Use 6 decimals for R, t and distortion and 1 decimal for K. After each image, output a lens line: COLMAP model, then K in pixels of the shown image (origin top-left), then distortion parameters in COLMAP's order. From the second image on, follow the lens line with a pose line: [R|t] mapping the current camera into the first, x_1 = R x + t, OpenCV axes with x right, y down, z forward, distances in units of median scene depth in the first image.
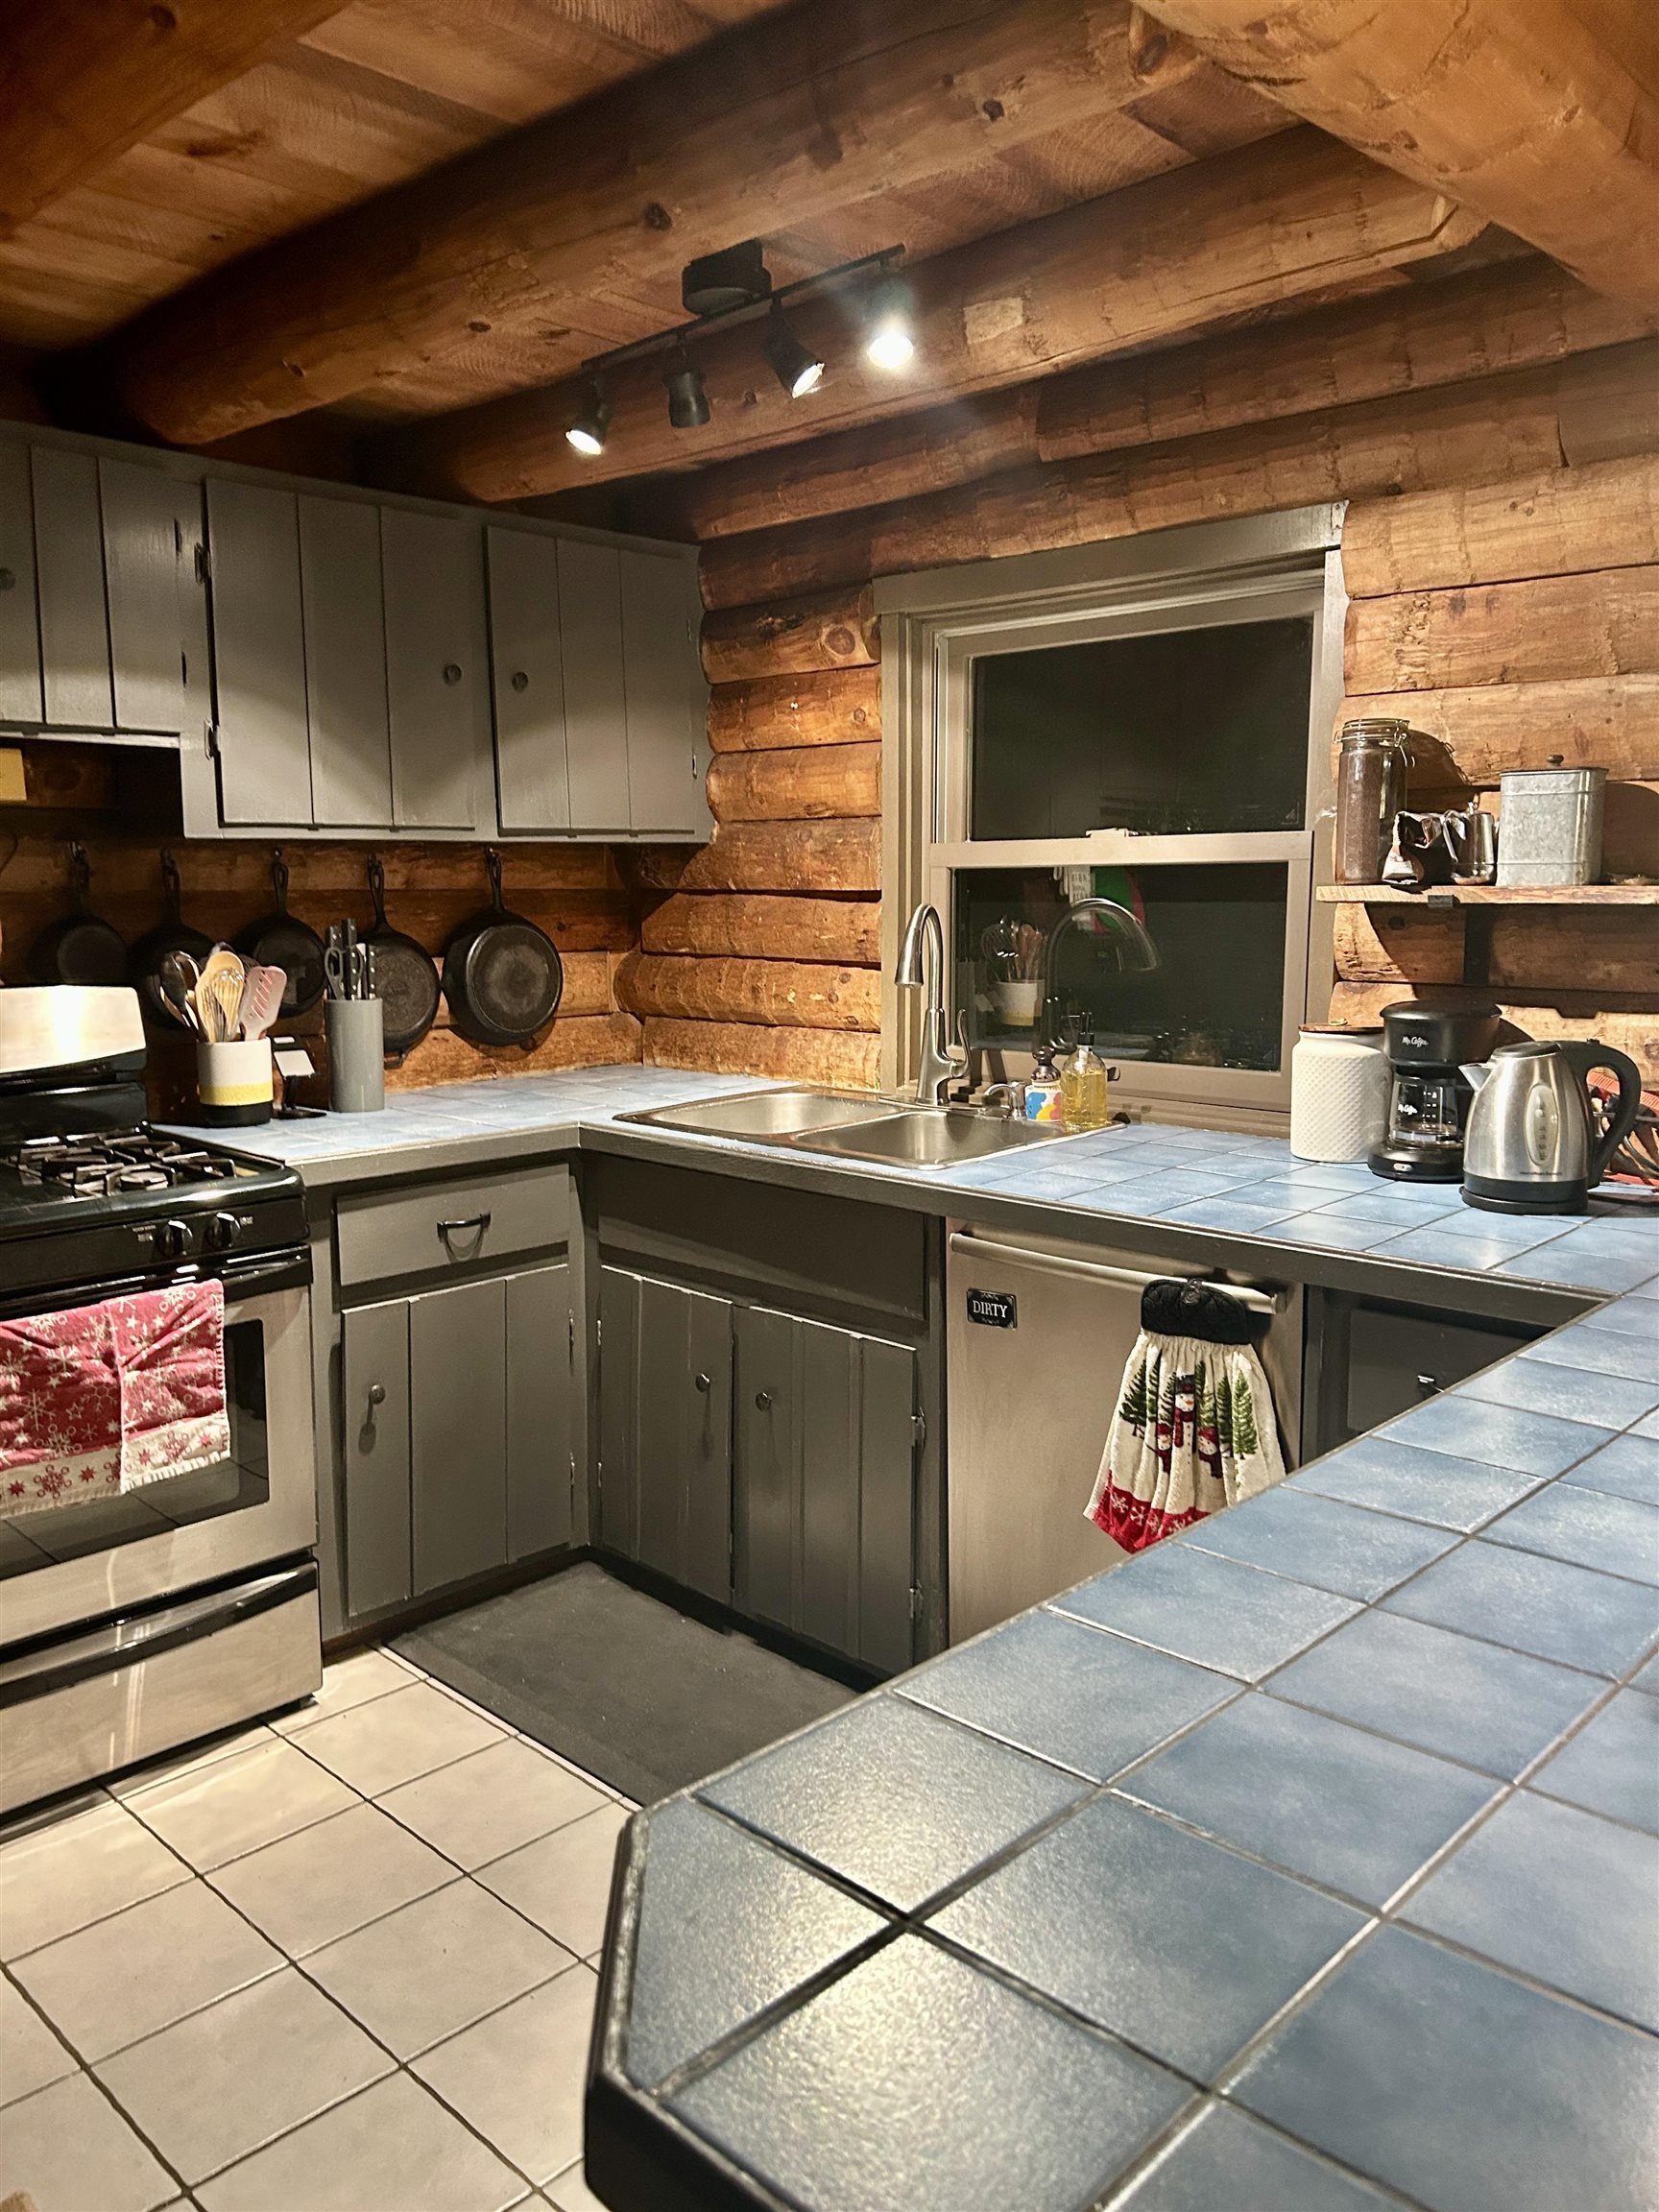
lens RADIAL K [[1656.6, 0, 813.2], [0, 1656.6, 1086.7], [0, 0, 1]] dist [0.028460, -0.039544]
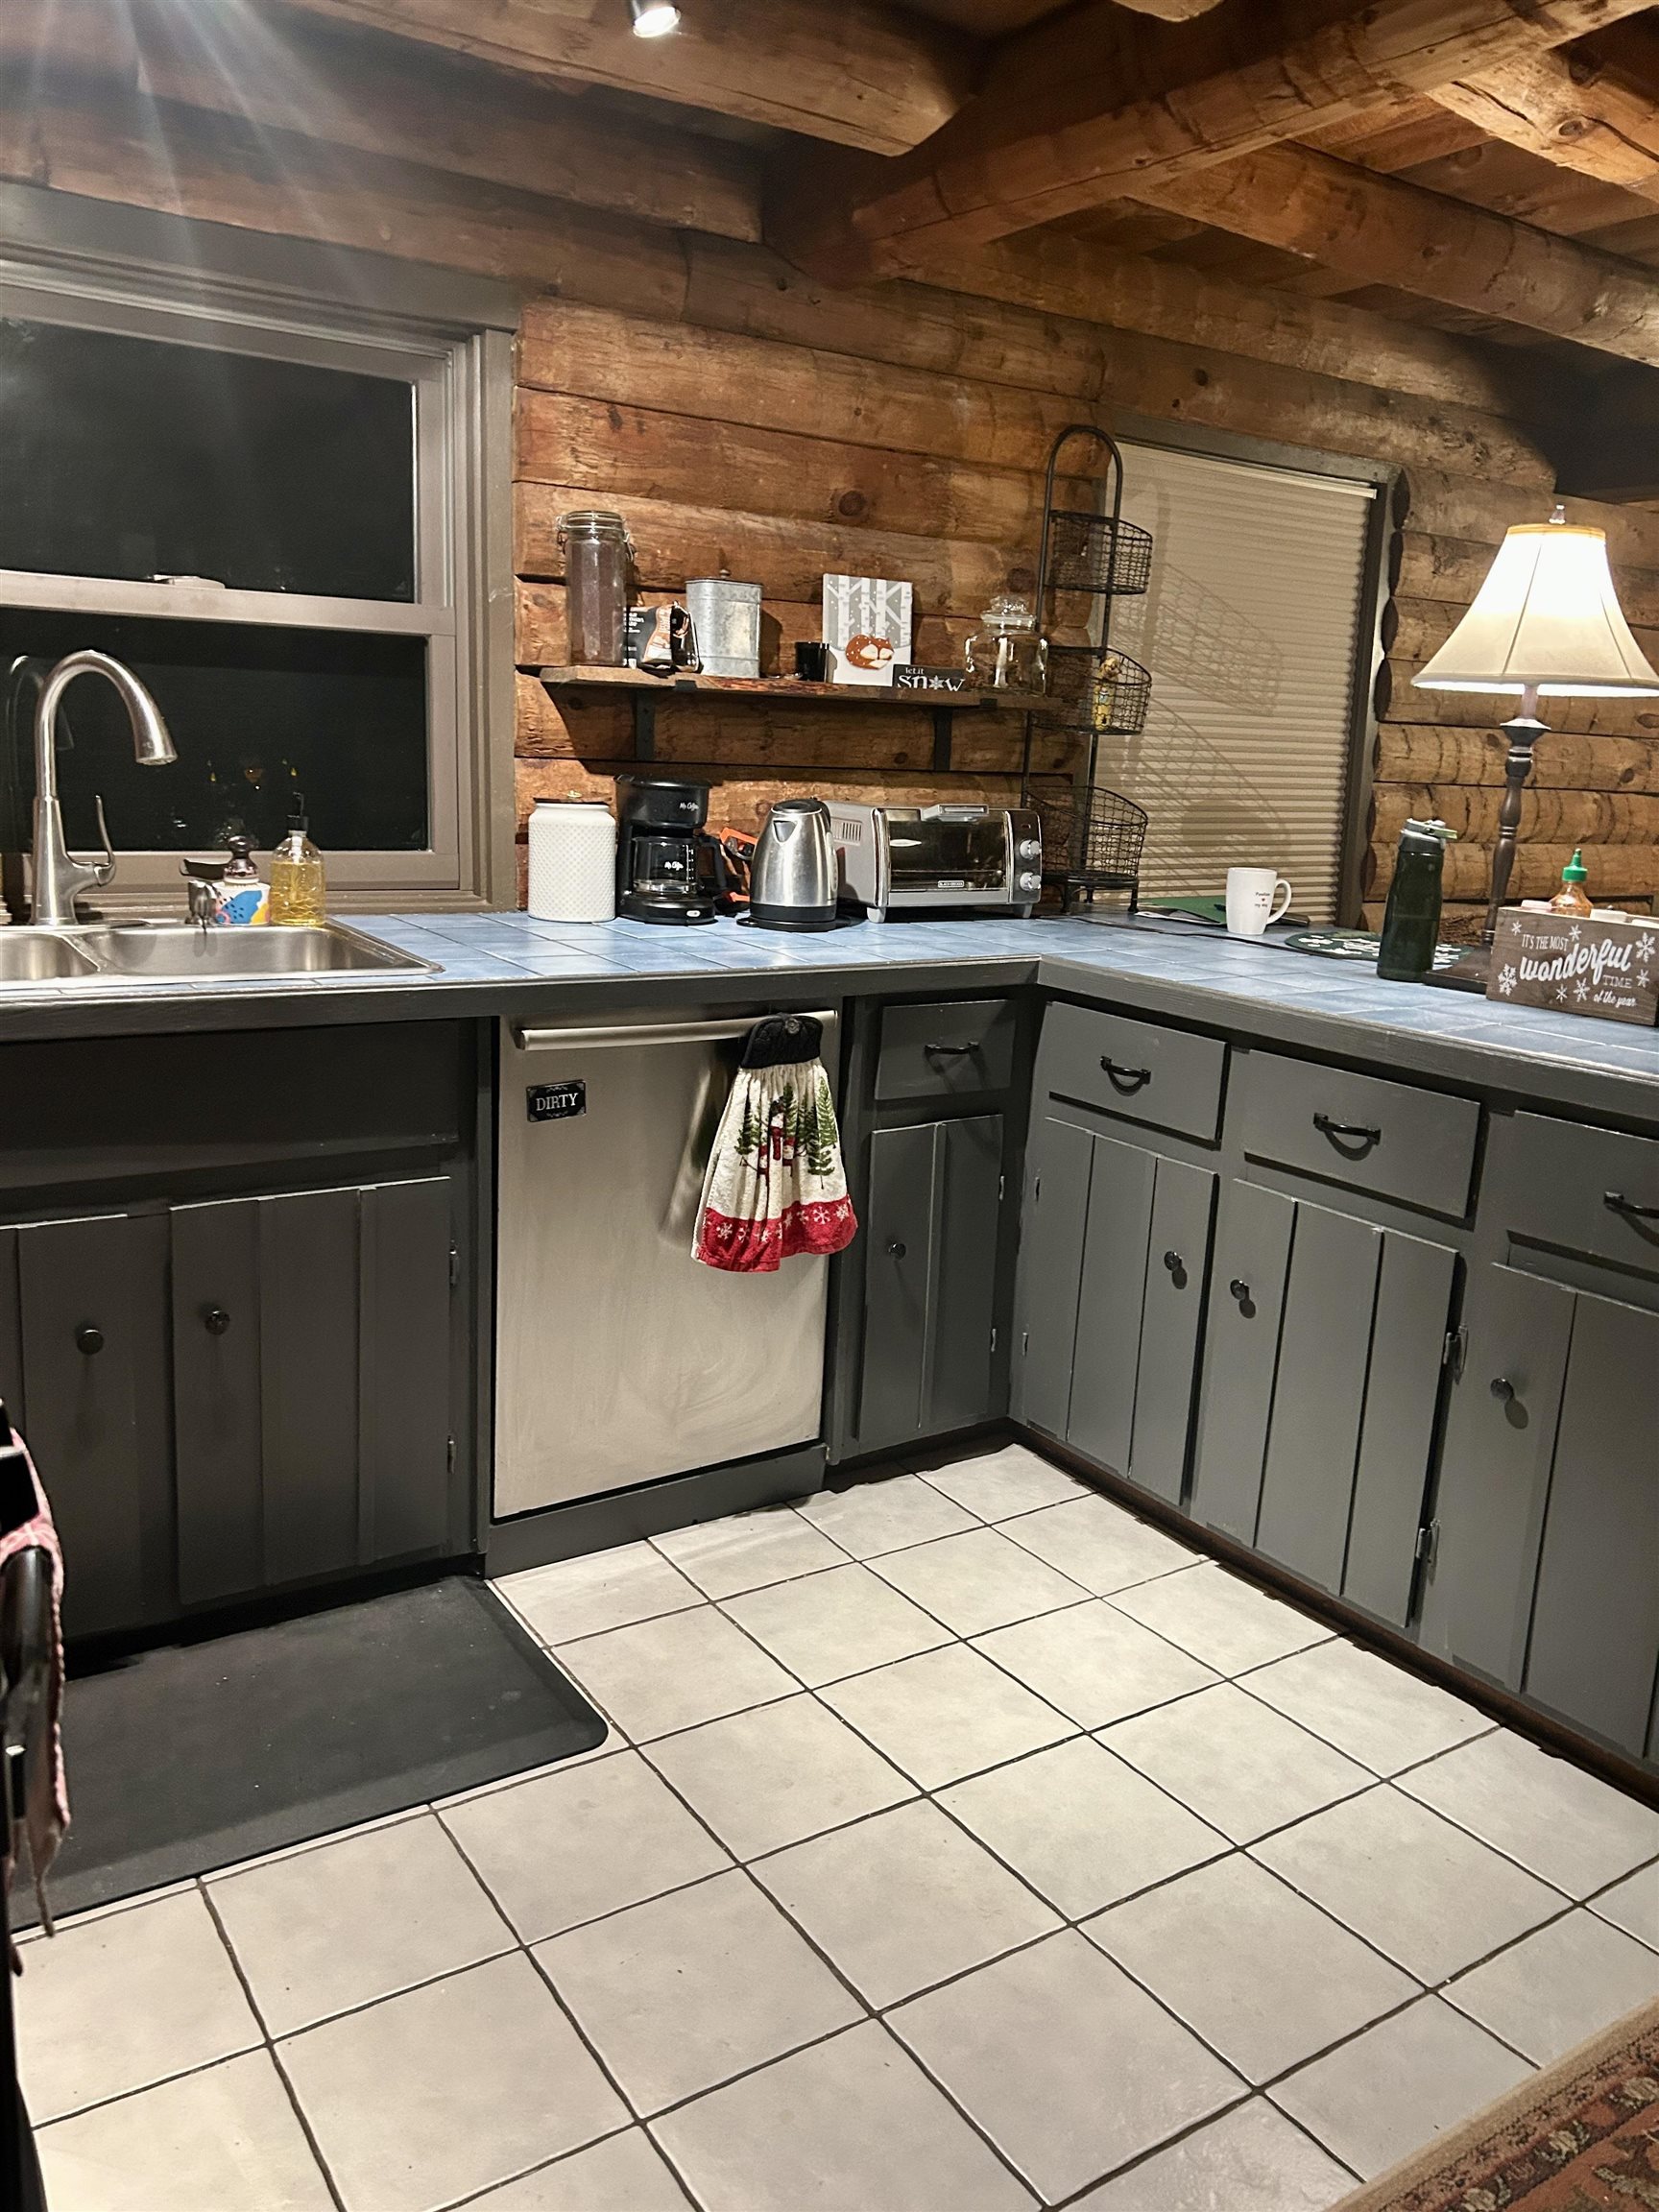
lens RADIAL K [[1656.6, 0, 815.1], [0, 1656.6, 1113.3], [0, 0, 1]] dist [0.028460, -0.039544]
pose [[0.187749, -0.202641, 0.961086, -0.790795], [0.077954, 0.978474, 0.191079, -0.030869], [-0.979119, 0.039045, 0.199504, 0.665528]]
